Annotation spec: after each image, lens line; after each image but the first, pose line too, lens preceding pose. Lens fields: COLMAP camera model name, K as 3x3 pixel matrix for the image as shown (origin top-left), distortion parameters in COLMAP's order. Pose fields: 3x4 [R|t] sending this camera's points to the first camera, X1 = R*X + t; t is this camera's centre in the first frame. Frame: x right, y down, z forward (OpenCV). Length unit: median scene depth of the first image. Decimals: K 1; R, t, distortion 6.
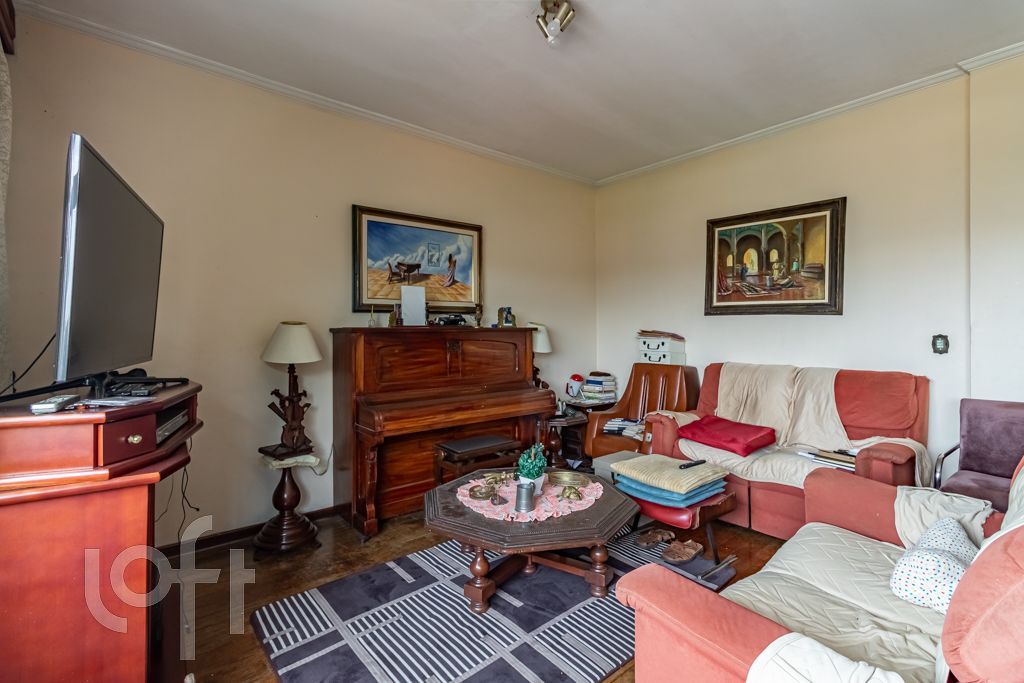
lens RADIAL K [[475.2, 0, 514.3], [0, 475.2, 337.0], [0, 0, 1]] dist [0.004718, 0.000883]
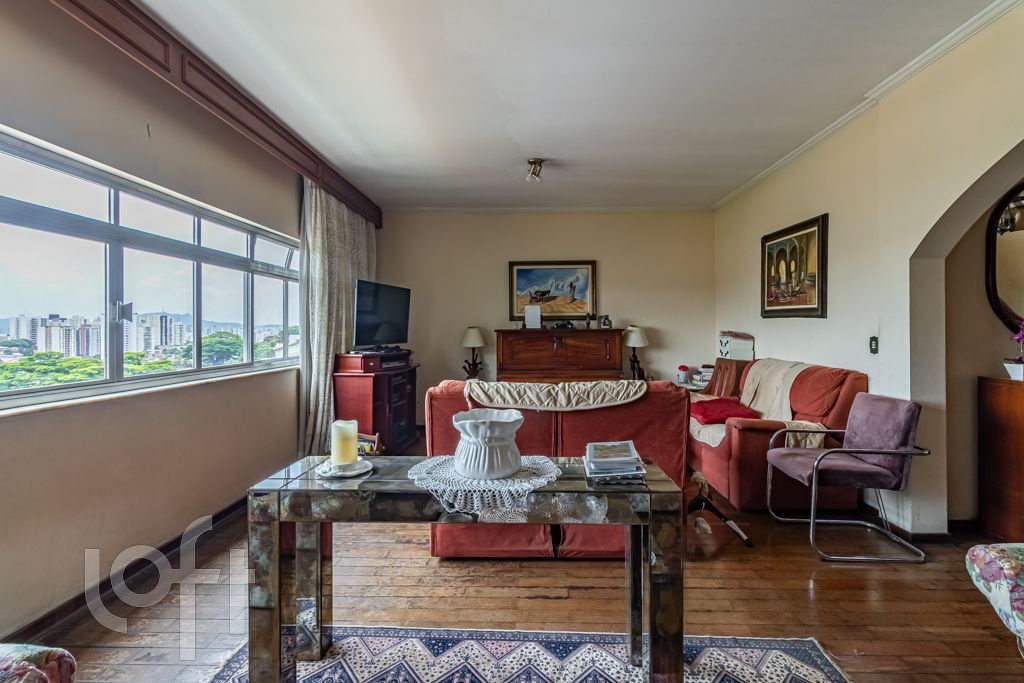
lens RADIAL K [[475.2, 0, 514.0], [0, 475.2, 334.2], [0, 0, 1]] dist [0.004718, 0.000883]
pose [[0.736238, 0.007239, -0.676684, 0.840573], [-0.008695, 0.999961, 0.001237, -0.003089], [0.676667, 0.004973, 0.736272, -0.300651]]
